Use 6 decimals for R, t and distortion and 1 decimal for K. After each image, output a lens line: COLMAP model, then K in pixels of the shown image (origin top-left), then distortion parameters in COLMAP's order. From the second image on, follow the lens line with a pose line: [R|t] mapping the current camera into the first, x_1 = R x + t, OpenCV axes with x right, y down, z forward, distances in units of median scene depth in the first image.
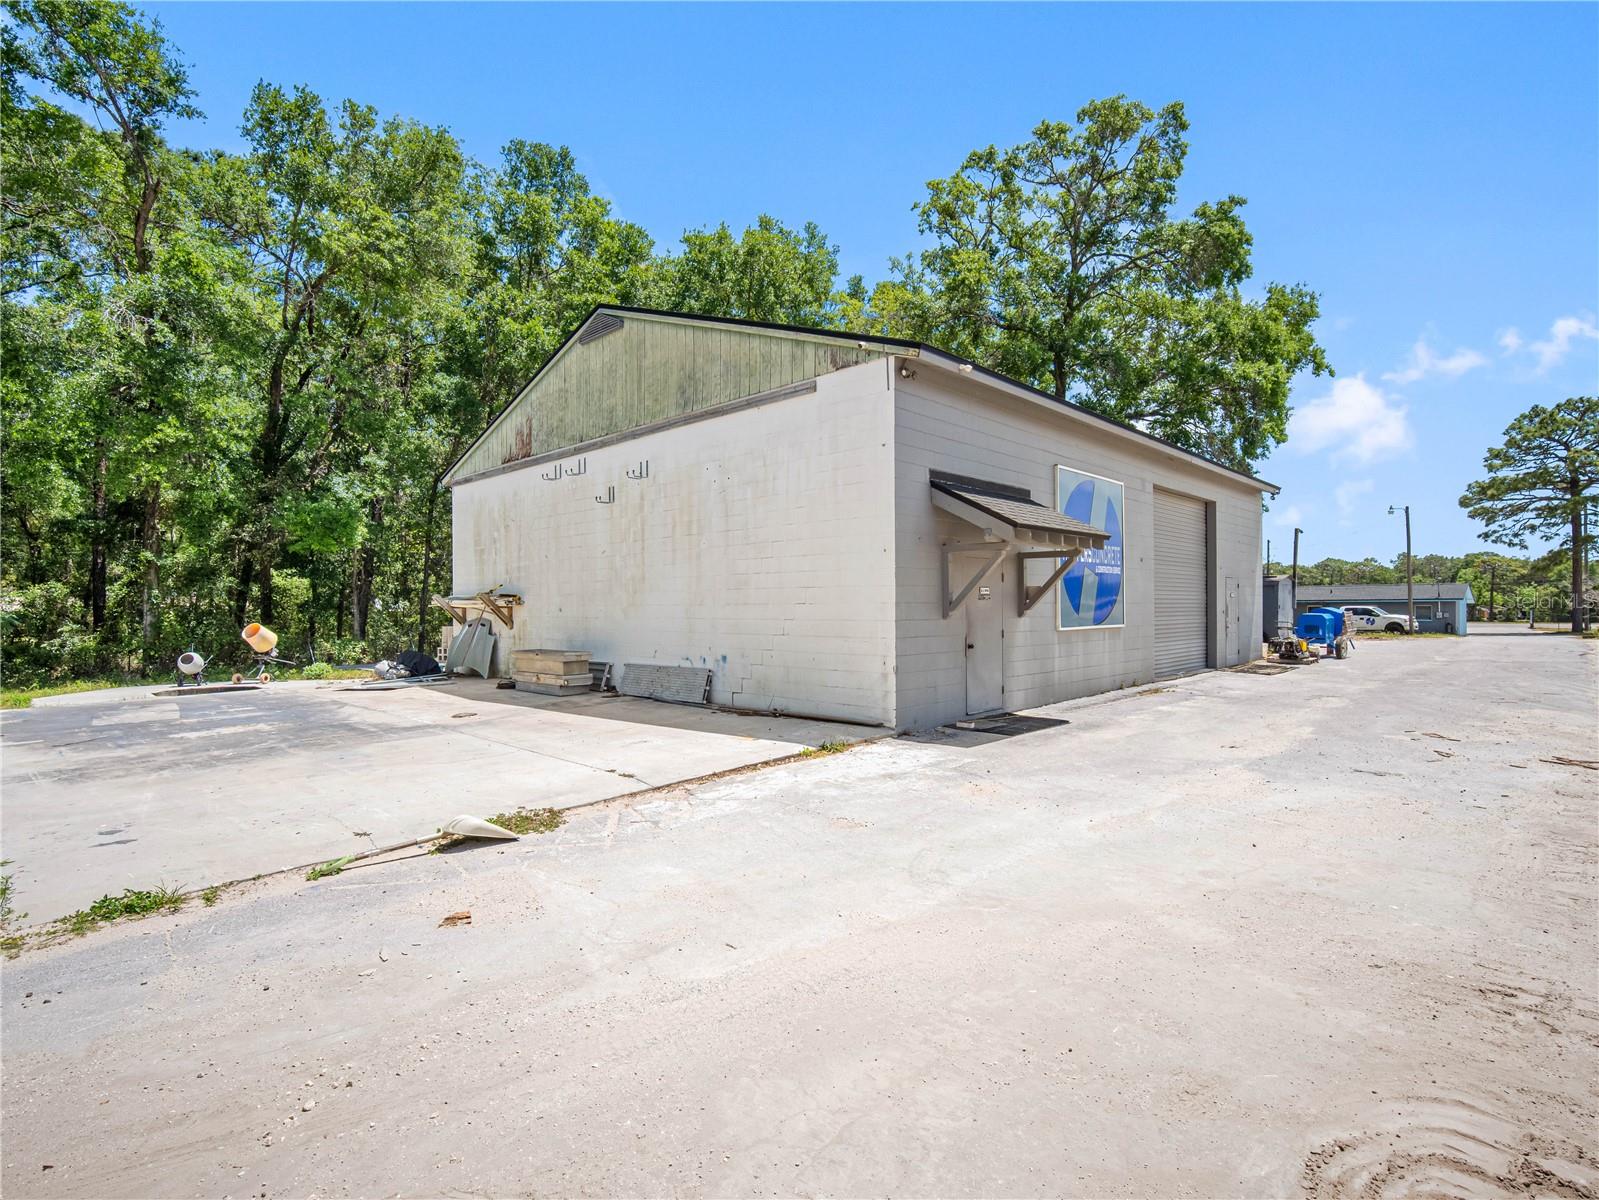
lens RADIAL K [[787.8, 0, 808.1], [0, 787.8, 603.8], [0, 0, 1]] dist [-0.012982, 0.004257]
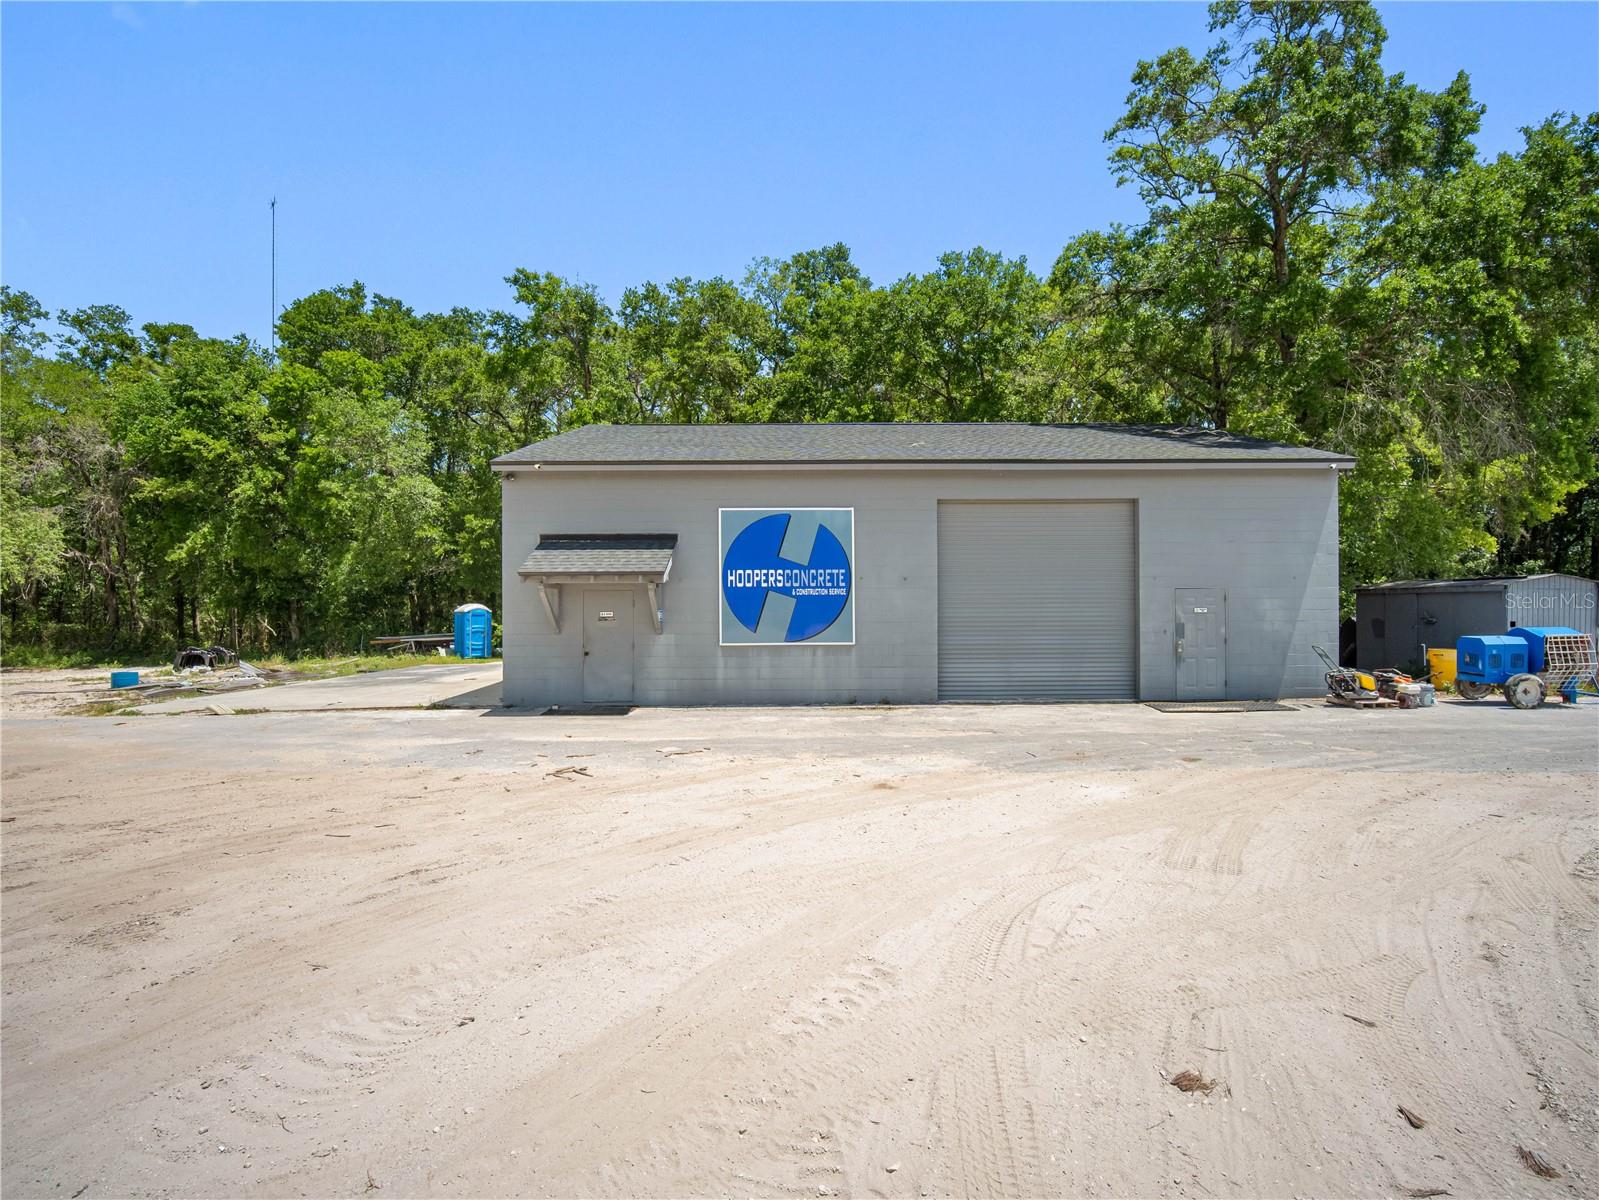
lens RADIAL K [[787.8, 0, 807.5], [0, 787.8, 604.3], [0, 0, 1]] dist [-0.012982, 0.004257]
pose [[0.696274, -0.004219, -0.717764, 0.788879], [0.002734, 0.999991, -0.003227, -0.015160], [0.717771, 0.000285, 0.696279, 0.156023]]
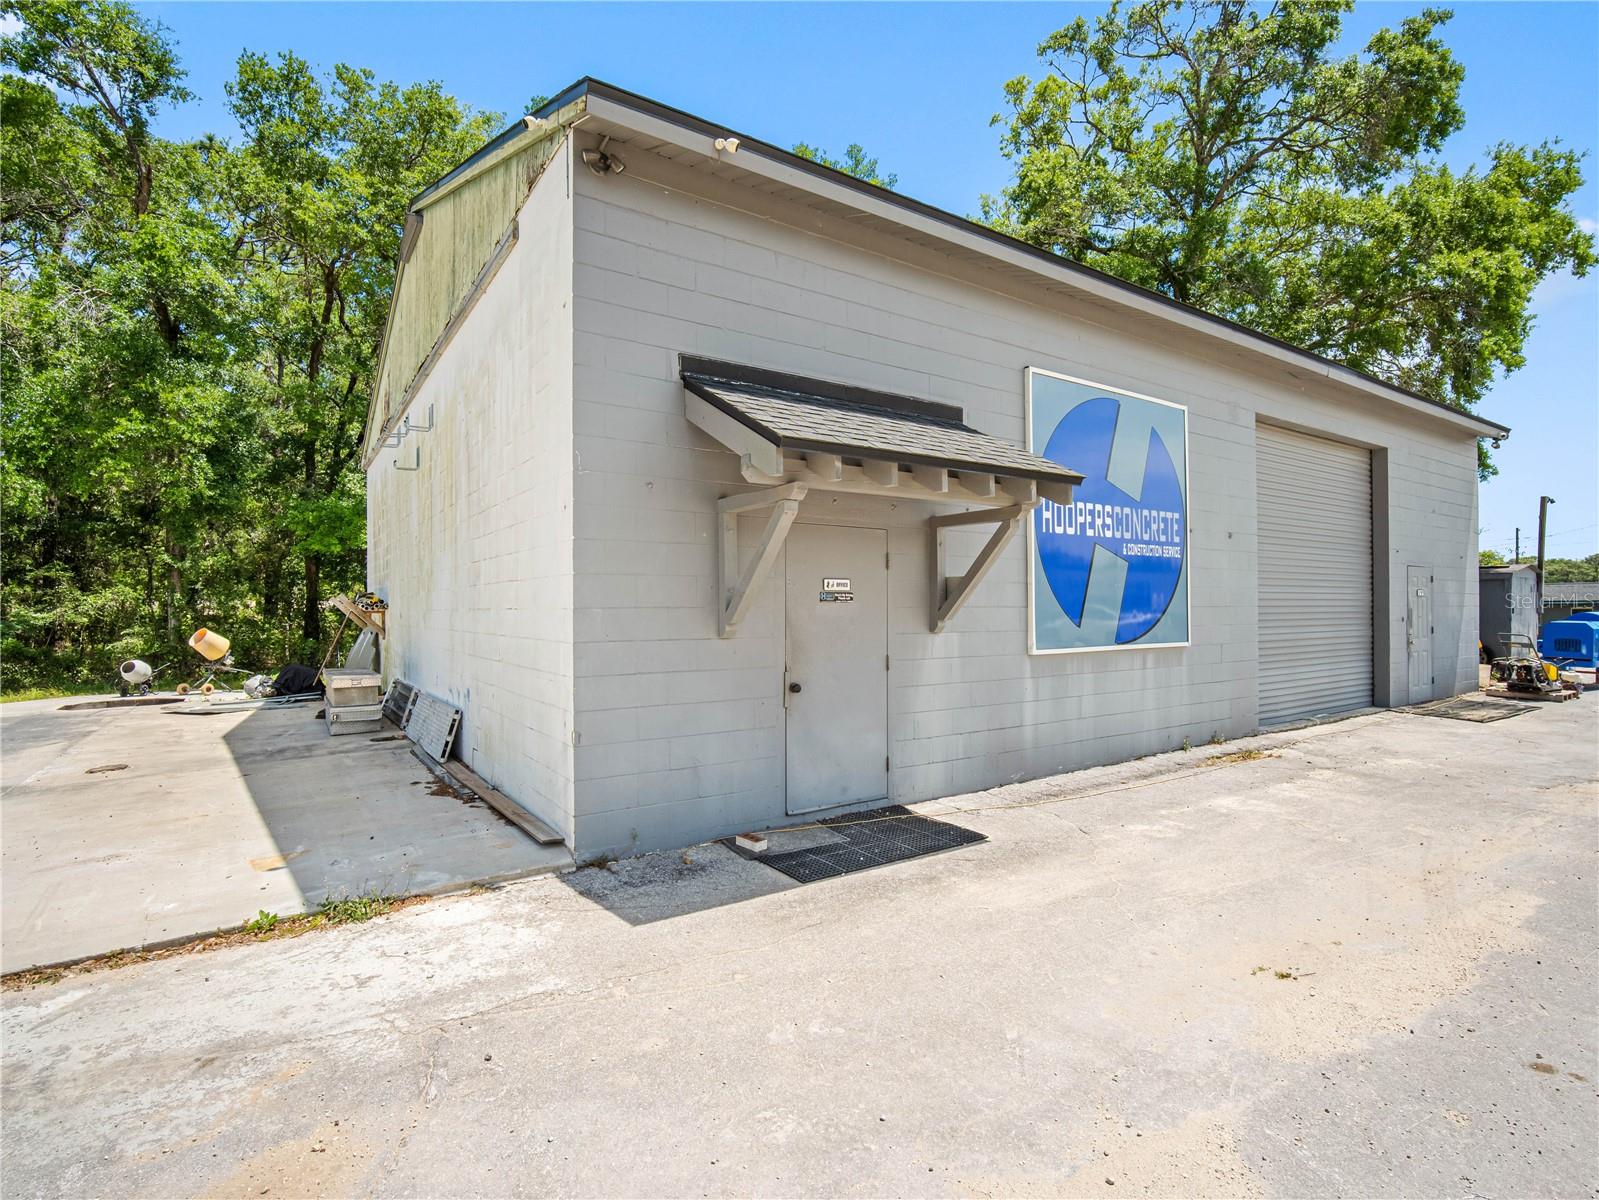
lens RADIAL K [[787.8, 0, 802.2], [0, 787.8, 603.3], [0, 0, 1]] dist [-0.012982, 0.004257]
pose [[0.977221, -0.001687, -0.212219, 0.170352], [0.000956, 0.999993, -0.003546, -0.000971], [0.212224, 0.003263, 0.977216, 0.248095]]
